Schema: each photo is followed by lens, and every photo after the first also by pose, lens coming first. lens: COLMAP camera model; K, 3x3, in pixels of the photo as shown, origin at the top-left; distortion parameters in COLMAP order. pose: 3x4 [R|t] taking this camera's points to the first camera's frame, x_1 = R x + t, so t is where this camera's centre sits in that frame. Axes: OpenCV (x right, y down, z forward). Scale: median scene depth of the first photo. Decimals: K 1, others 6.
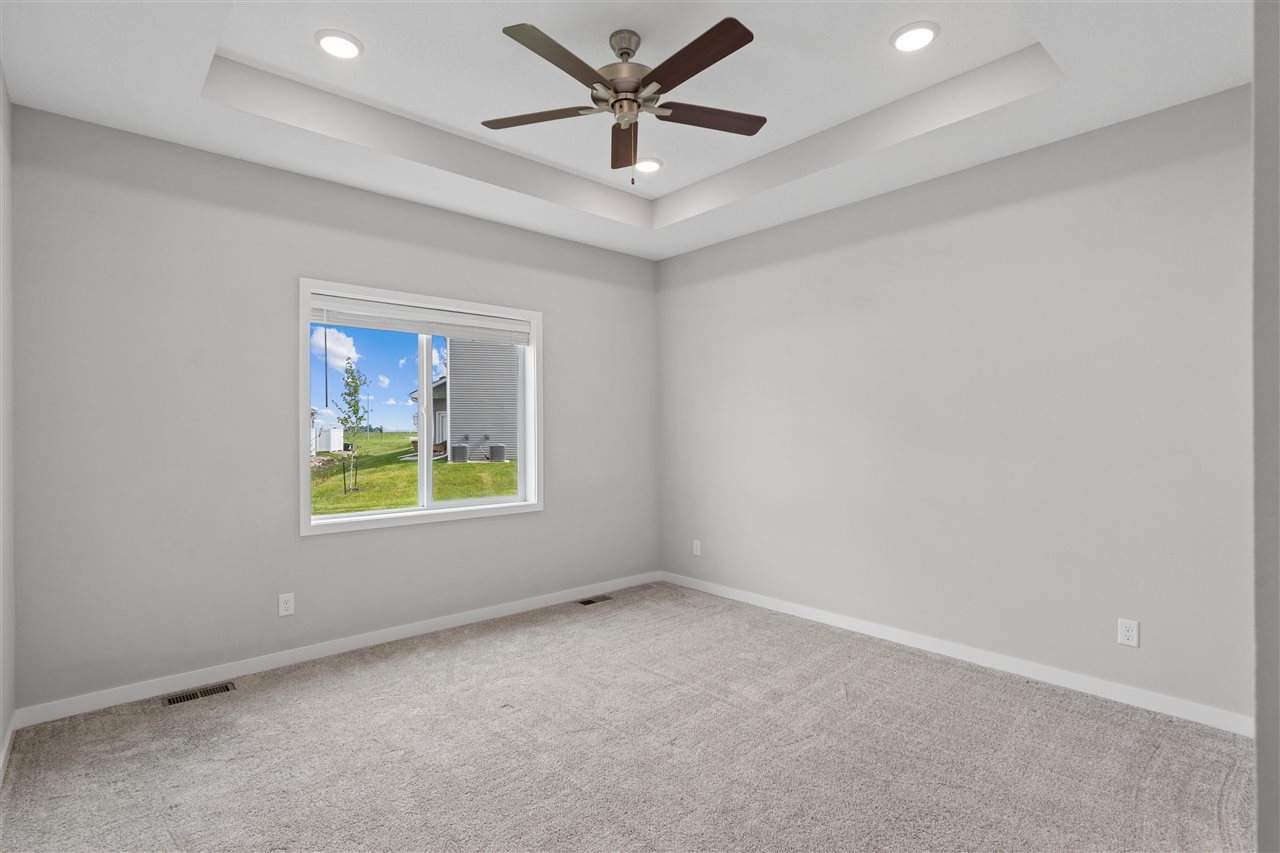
lens RADIAL K [[616.5, 0, 638.5], [0, 616.5, 432.8], [0, 0, 1]] dist [0.006009, 0.000537]
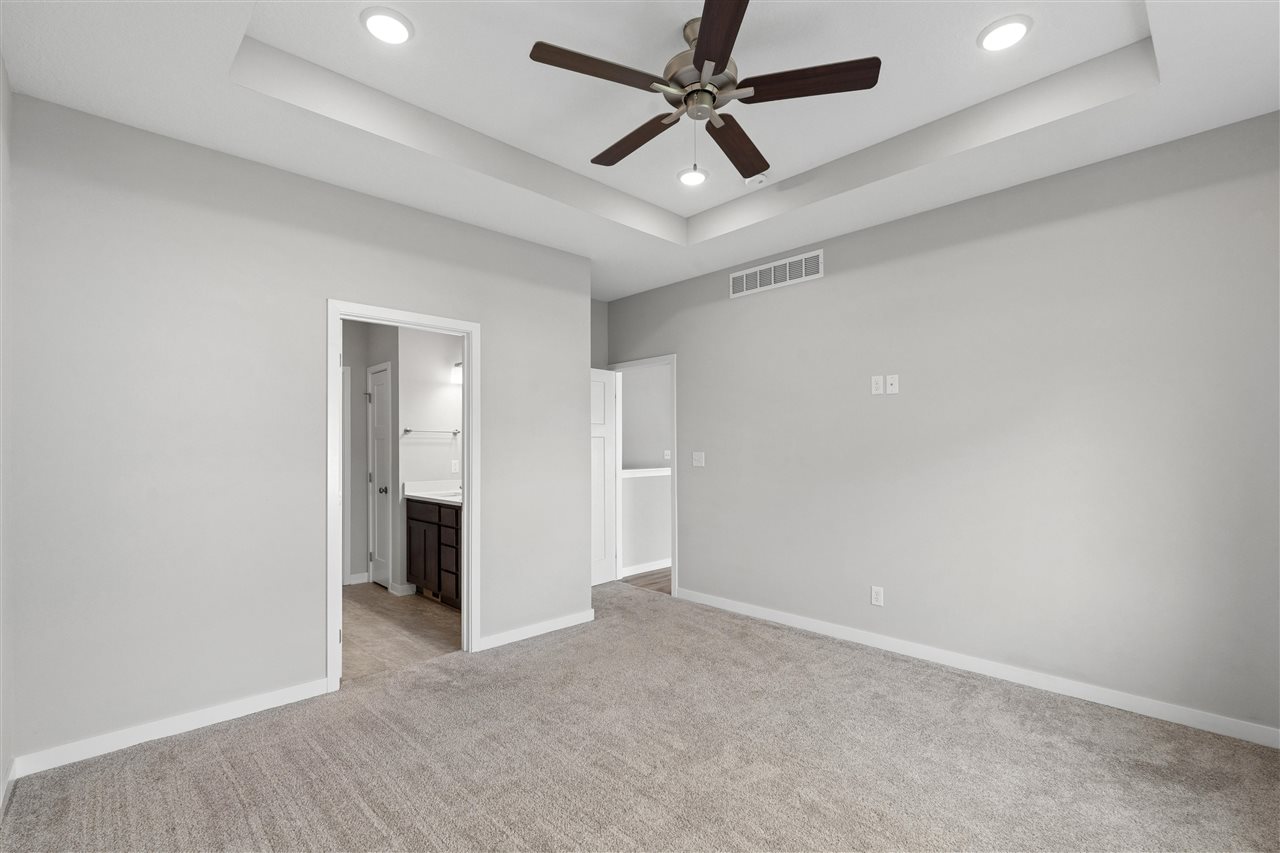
lens RADIAL K [[560.8, 0, 637.5], [0, 560.8, 443.0], [0, 0, 1]] dist [0.002576, -0.000045]
pose [[0.999163, -0.005681, 0.040514, -0.147020], [0.006371, 0.999837, -0.016912, -0.001094], [-0.040412, 0.017156, 0.999036, 0.166695]]
